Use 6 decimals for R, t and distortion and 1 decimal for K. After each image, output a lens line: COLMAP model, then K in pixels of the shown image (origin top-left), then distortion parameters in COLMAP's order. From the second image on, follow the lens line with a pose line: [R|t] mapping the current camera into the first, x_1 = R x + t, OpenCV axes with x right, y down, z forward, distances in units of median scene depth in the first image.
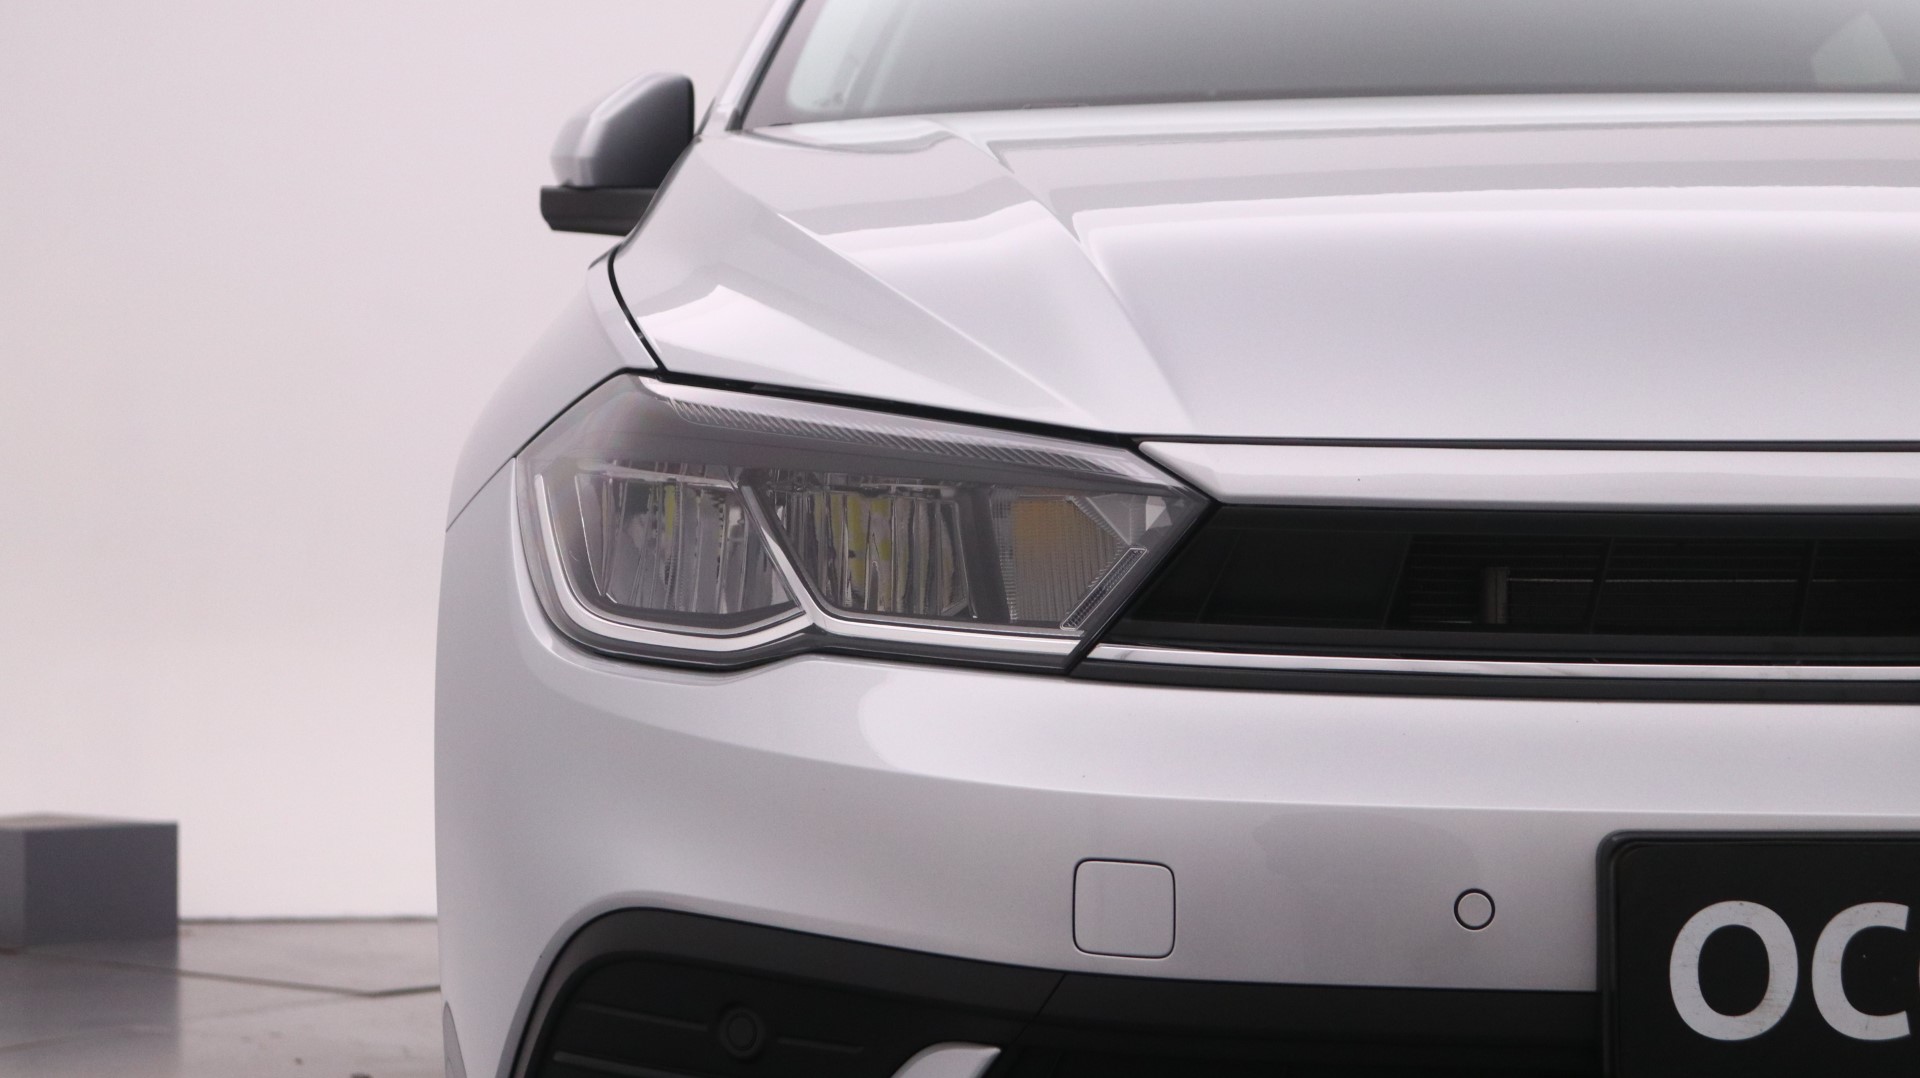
lens RADIAL K [[4022.6, 0, 959.9], [0, 4022.6, 541.5], [0, 0, 1]] dist [-0.035144, 0.000000]
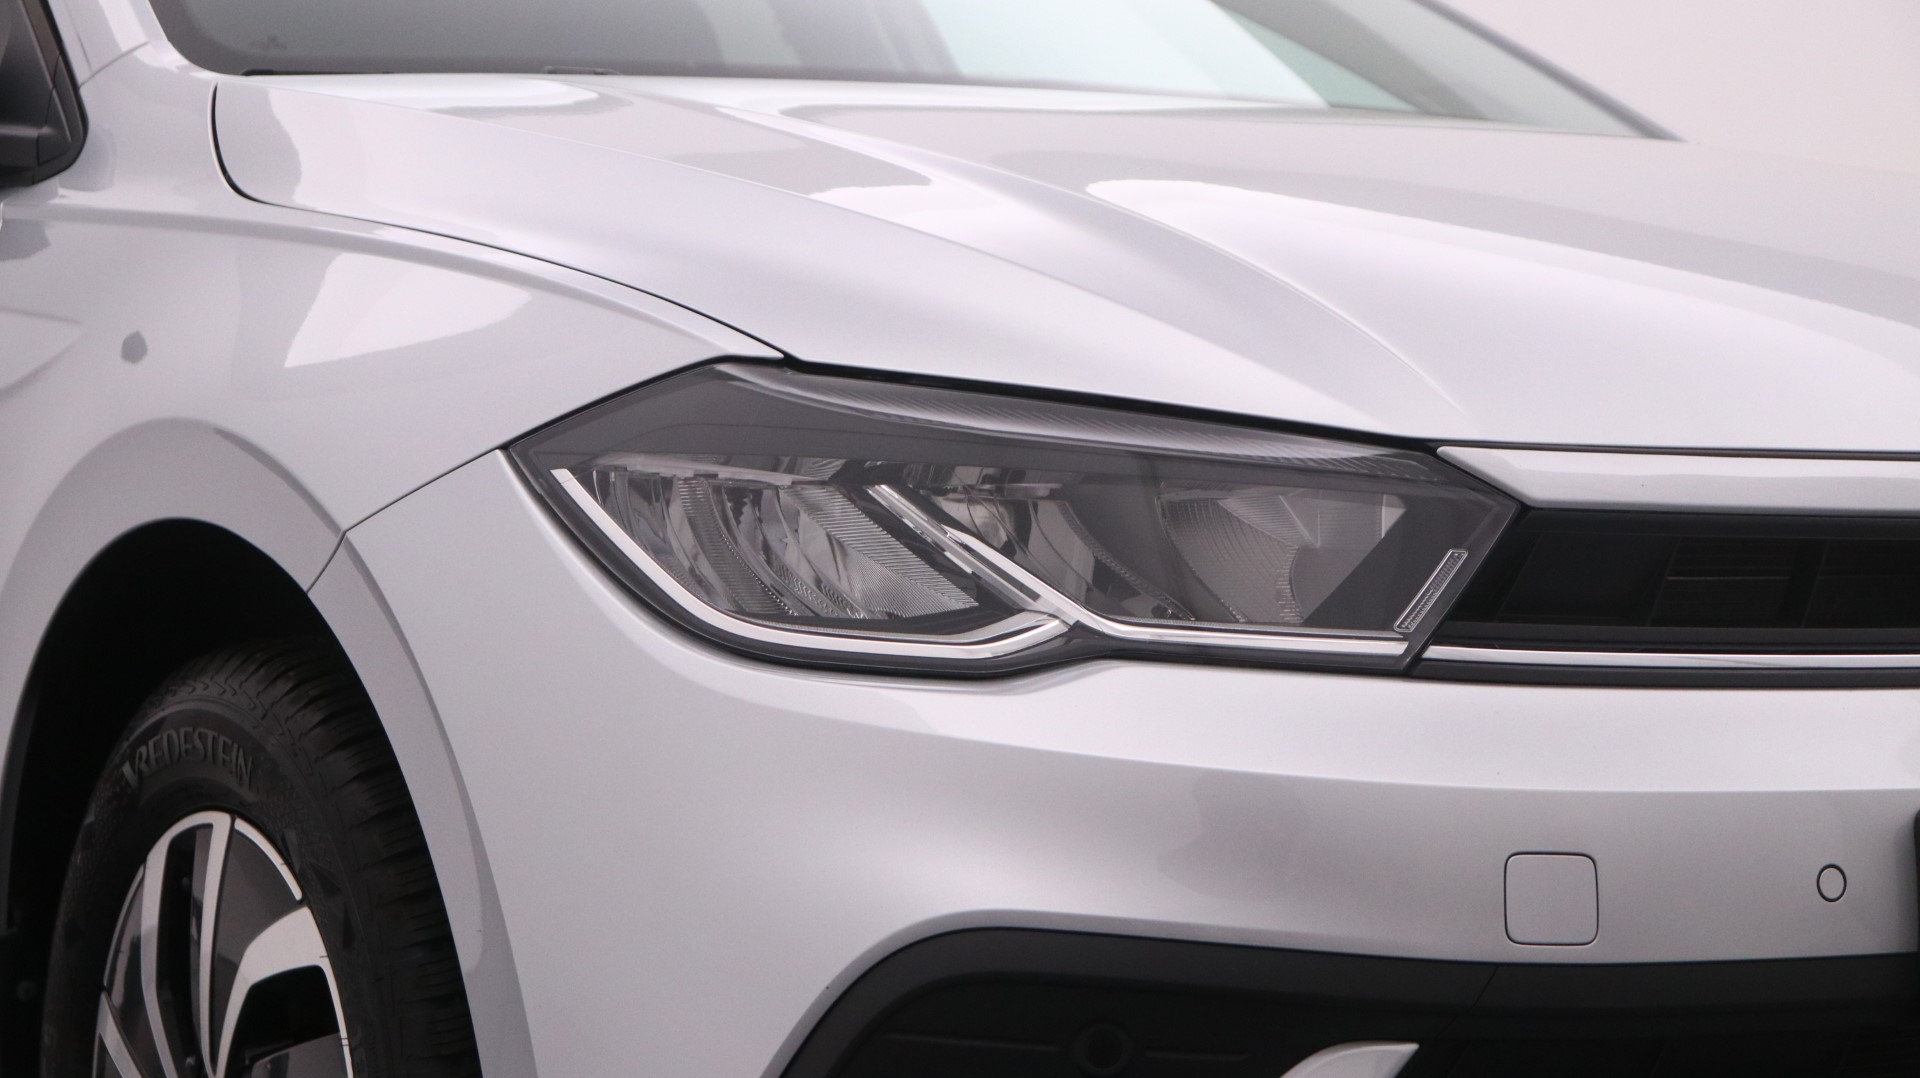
lens RADIAL K [[4350.0, 0, 960.0], [0, 4350.0, 536.2], [0, 0, 1]] dist [-0.010823, 0.000000]
pose [[0.824166, -0.002644, 0.566342, -0.687777], [-0.001965, 0.999970, 0.007529, -0.010080], [-0.566345, -0.007317, 0.824136, 0.155790]]
